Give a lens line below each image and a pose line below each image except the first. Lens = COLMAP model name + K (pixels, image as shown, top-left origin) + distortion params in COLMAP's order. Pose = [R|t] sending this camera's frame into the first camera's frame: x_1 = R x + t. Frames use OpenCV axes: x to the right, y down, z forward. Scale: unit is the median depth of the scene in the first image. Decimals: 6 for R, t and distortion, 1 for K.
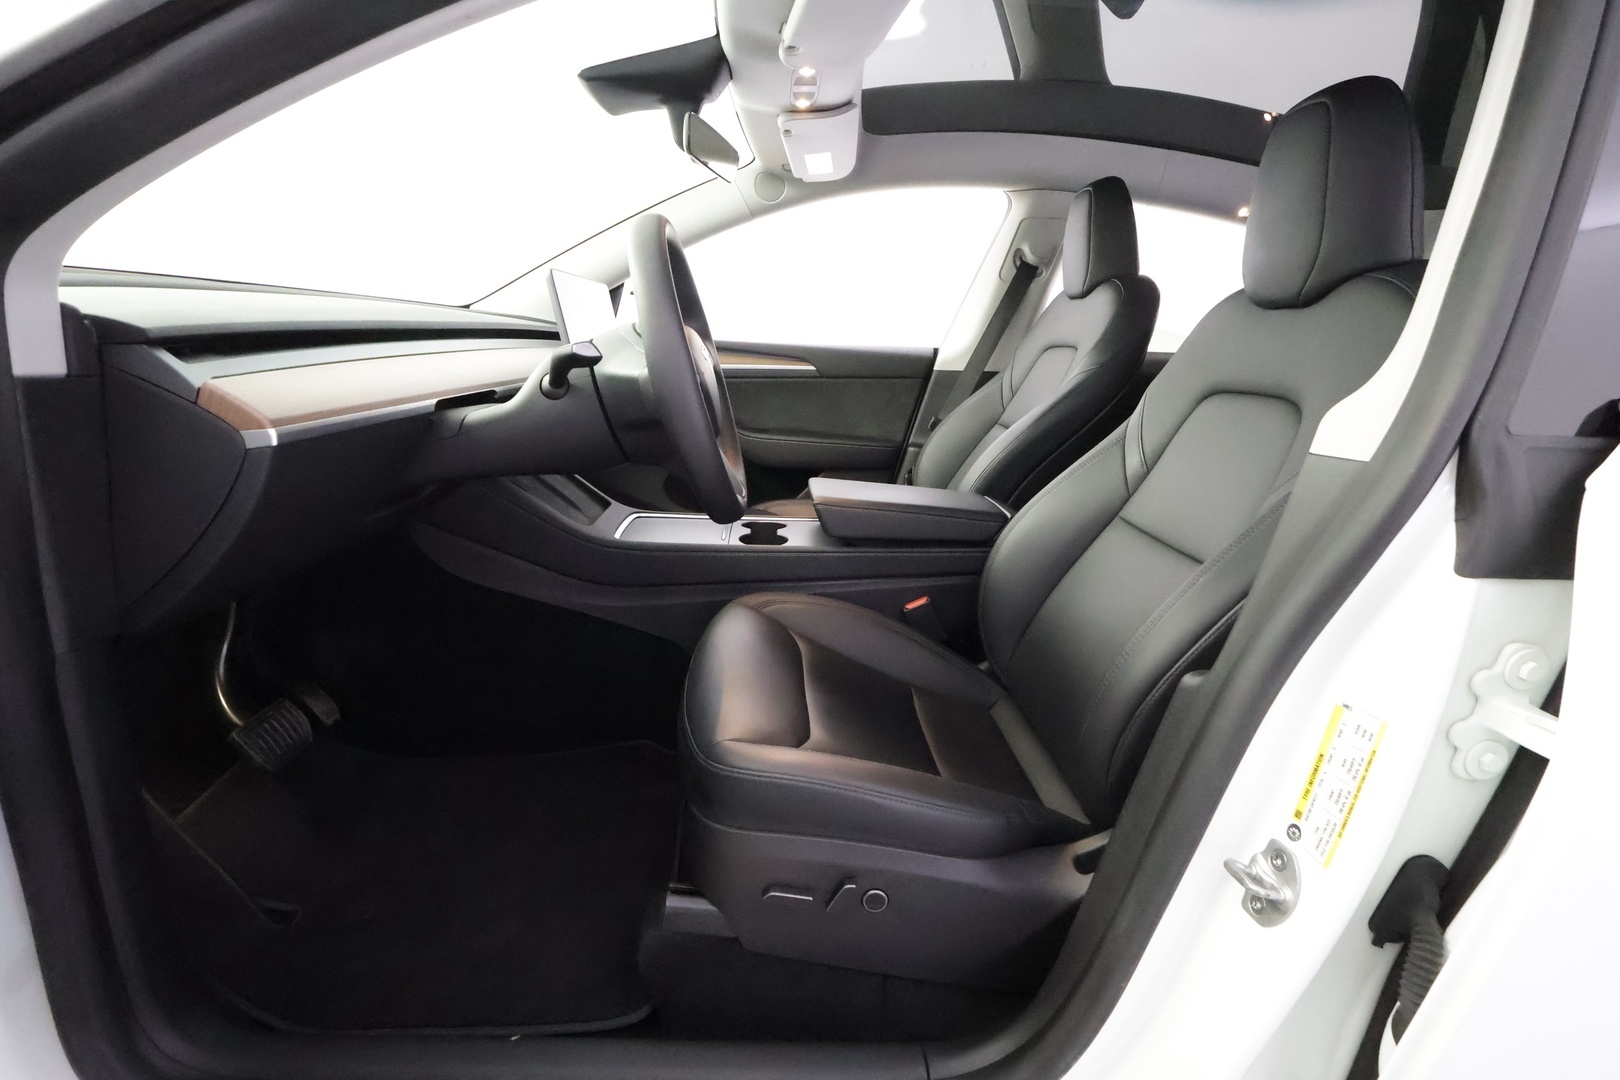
lens RADIAL K [[758.7, 0, 817.1], [0, 758.7, 549.8], [0, 0, 1]] dist [-0.007909, 0.004065]
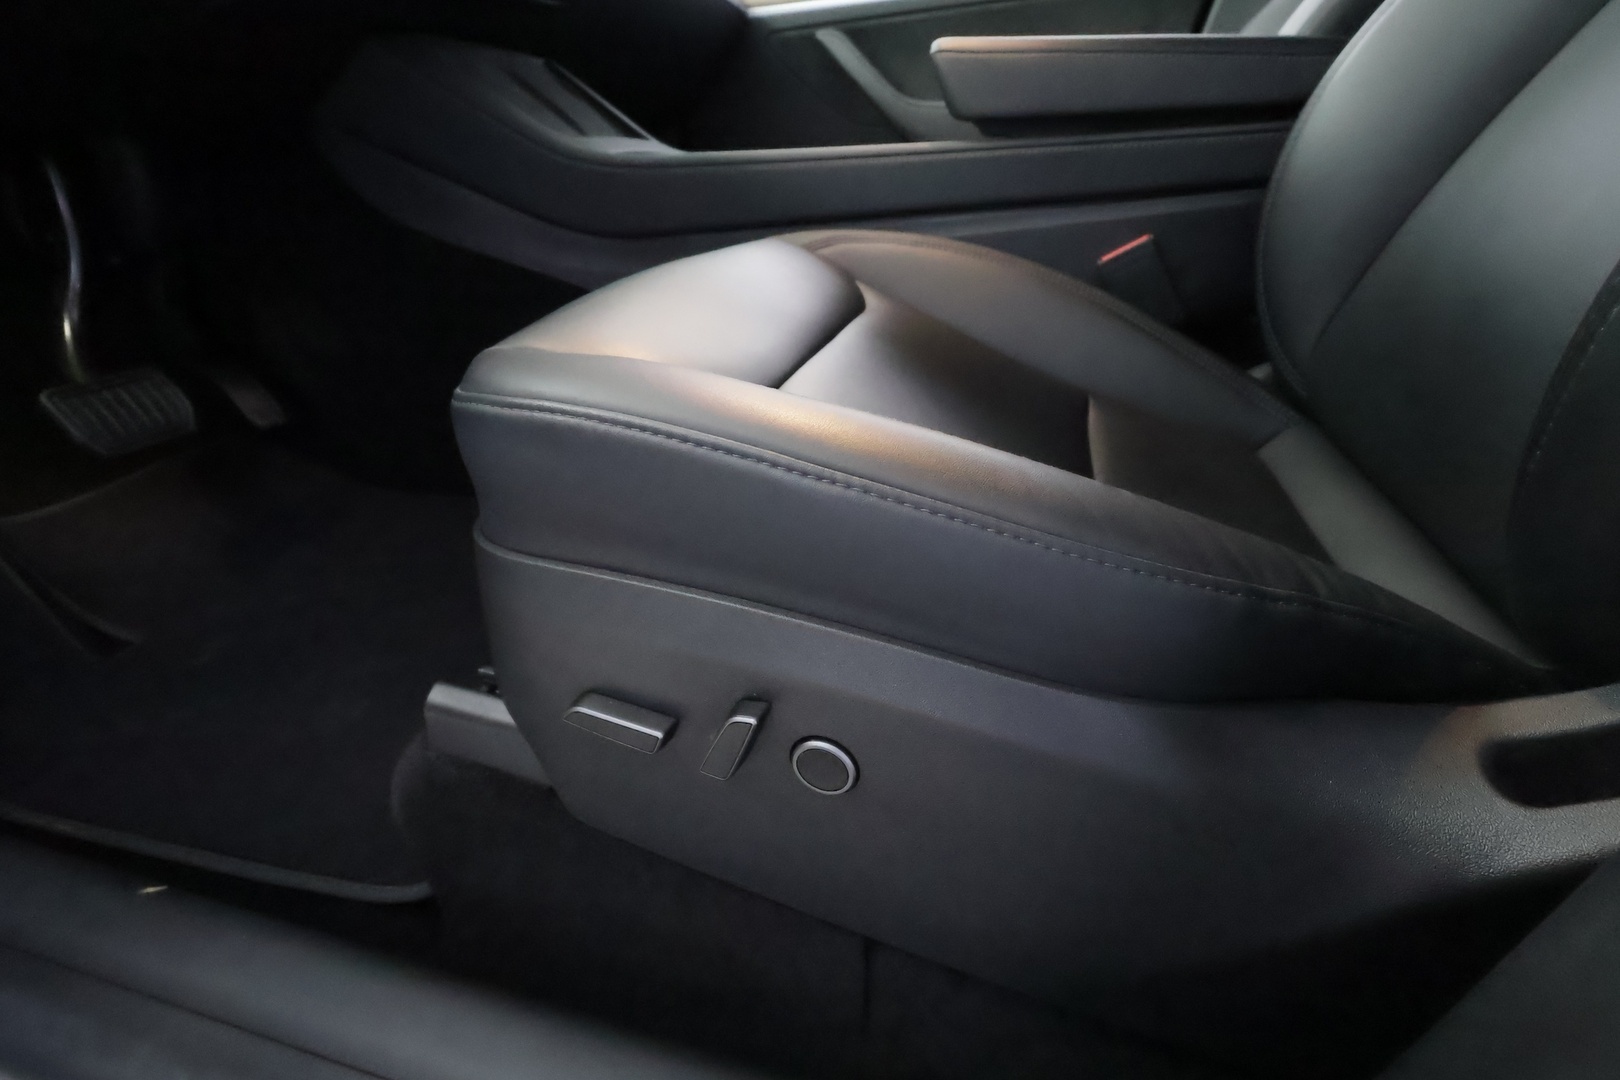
lens RADIAL K [[758.7, 0, 819.3], [0, 758.7, 542.4], [0, 0, 1]] dist [-0.007909, 0.004065]
pose [[0.942541, 0.075469, -0.325454, 0.085968], [-0.018274, 0.984340, 0.175333, 0.132426], [0.333590, -0.159312, 0.929160, 0.306935]]
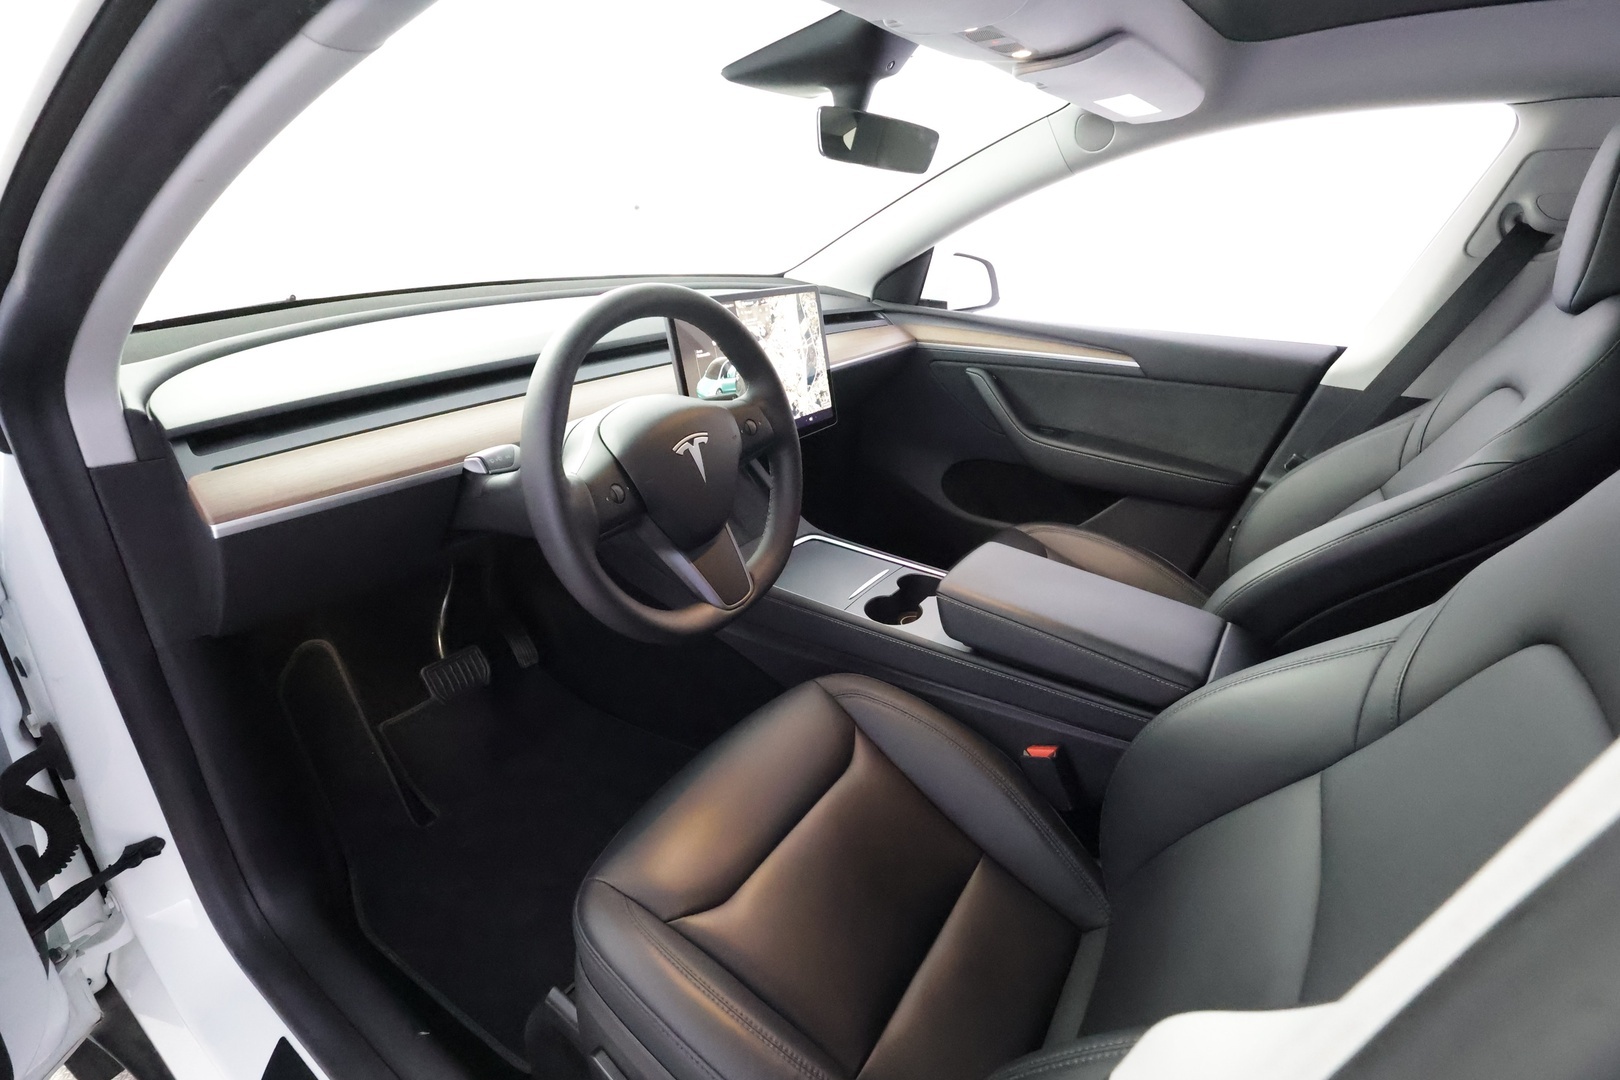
lens RADIAL K [[758.7, 0, 820.9], [0, 758.7, 543.1], [0, 0, 1]] dist [-0.007909, 0.004065]
pose [[0.792538, 0.231845, -0.564032, 0.245480], [-0.158058, 0.971400, 0.177201, -0.167250], [0.588984, -0.051288, 0.806516, 0.201226]]
